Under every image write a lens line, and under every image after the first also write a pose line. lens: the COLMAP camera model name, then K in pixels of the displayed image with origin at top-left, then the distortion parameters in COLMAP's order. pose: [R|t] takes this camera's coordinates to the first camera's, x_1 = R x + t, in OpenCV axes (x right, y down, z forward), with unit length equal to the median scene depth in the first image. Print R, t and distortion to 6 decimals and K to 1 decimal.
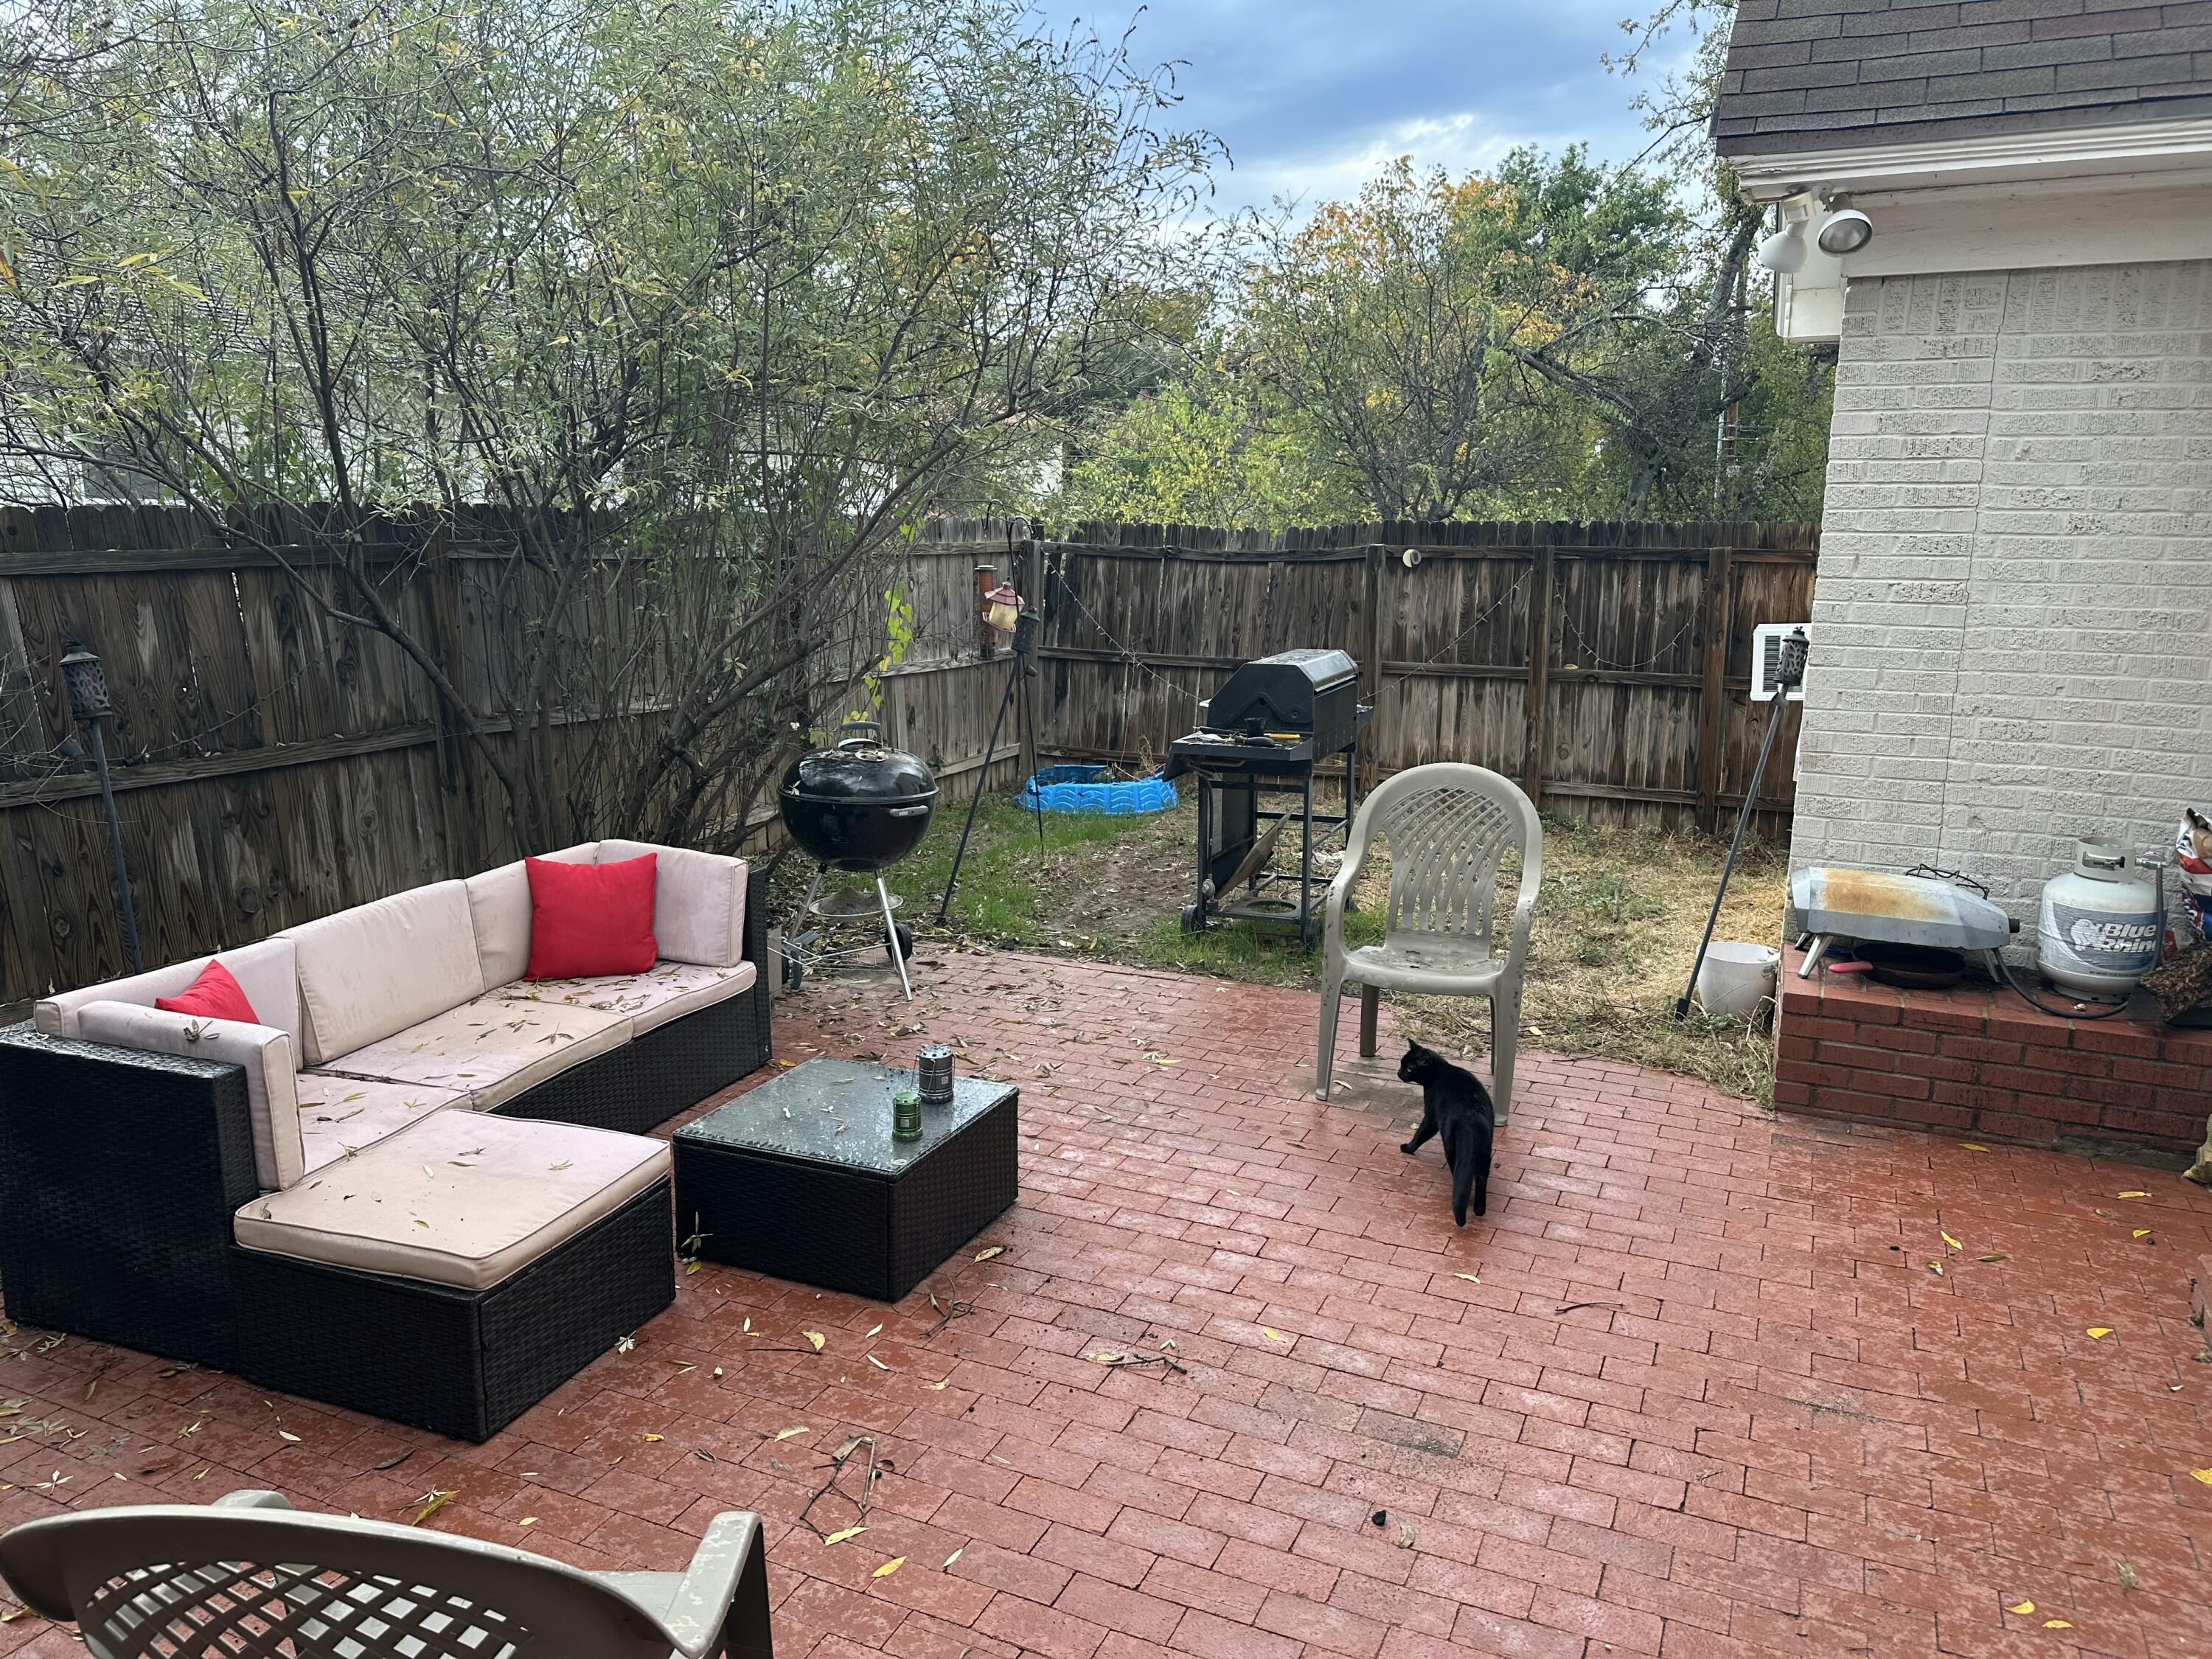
lens RADIAL K [[1563.1, 0, 1100.1], [0, 1563.1, 823.0], [0, 0, 1]] dist [0.009545, -0.001417]
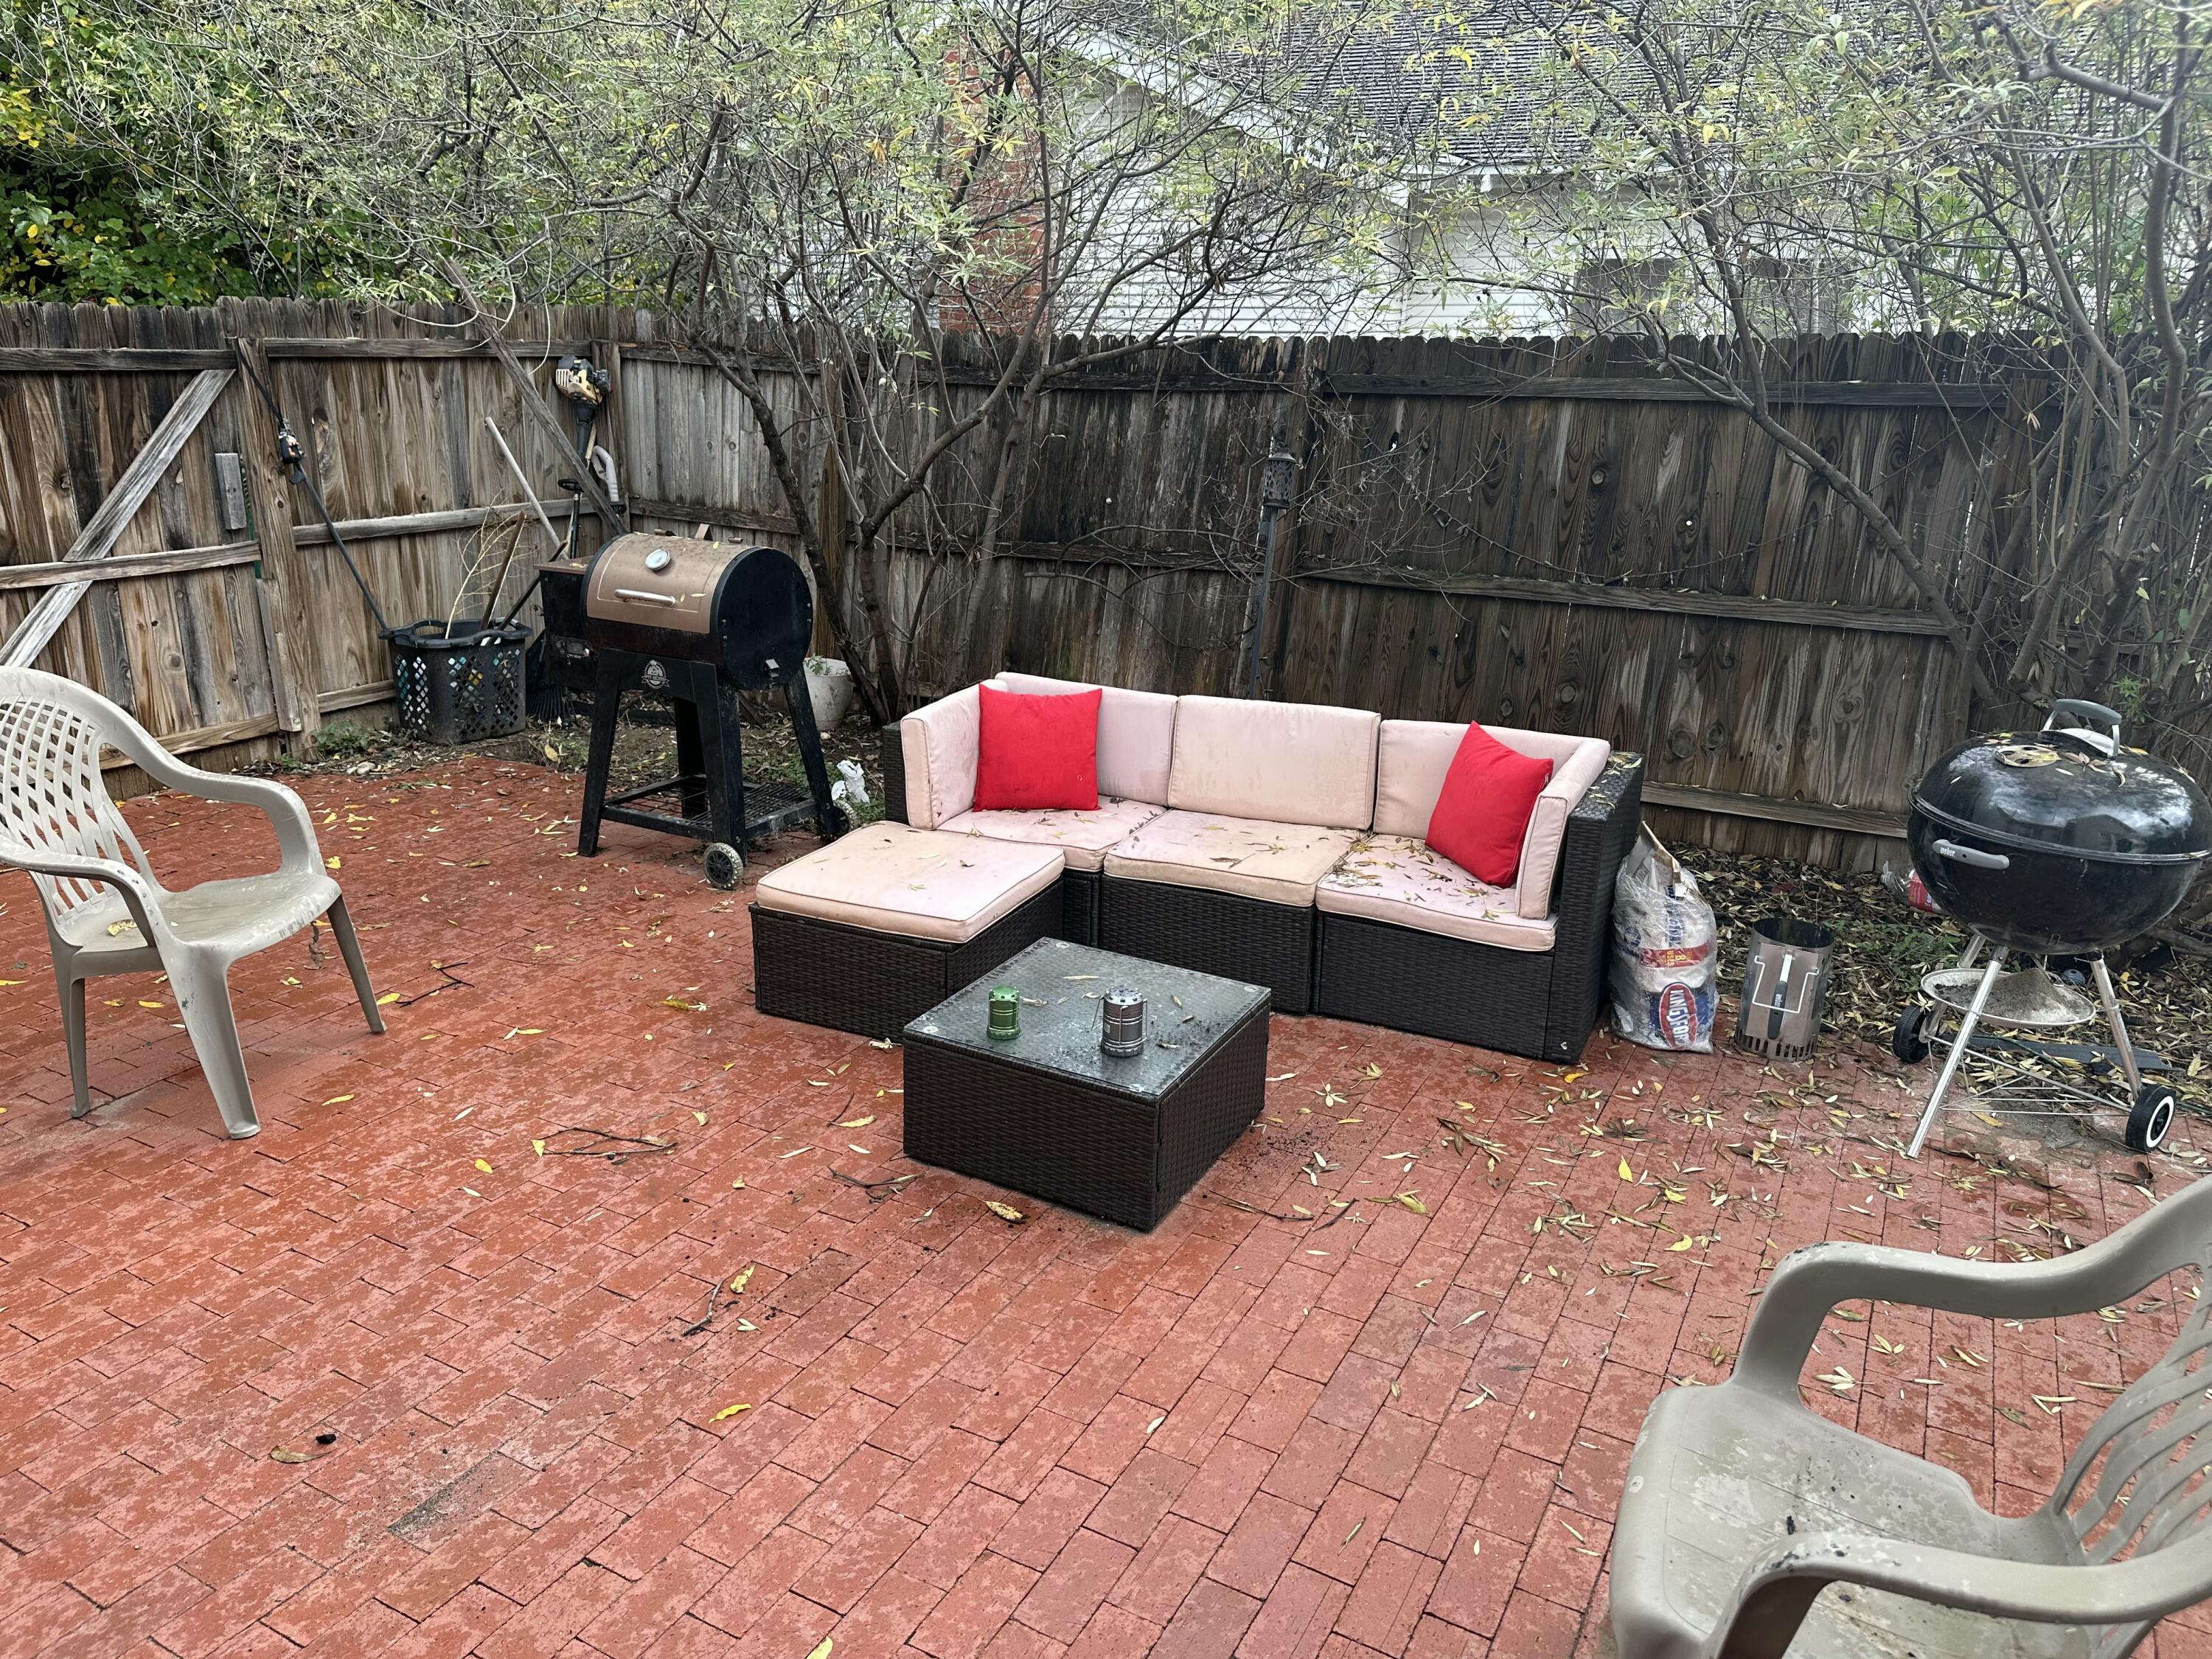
lens RADIAL K [[1563.1, 0, 1094.2], [0, 1563.1, 842.9], [0, 0, 1]] dist [0.009545, -0.001417]
pose [[-0.069646, 0.303785, -0.950192, 0.501953], [-0.206689, 0.927441, 0.311661, -0.140805], [0.975925, 0.218100, -0.001803, 0.734389]]
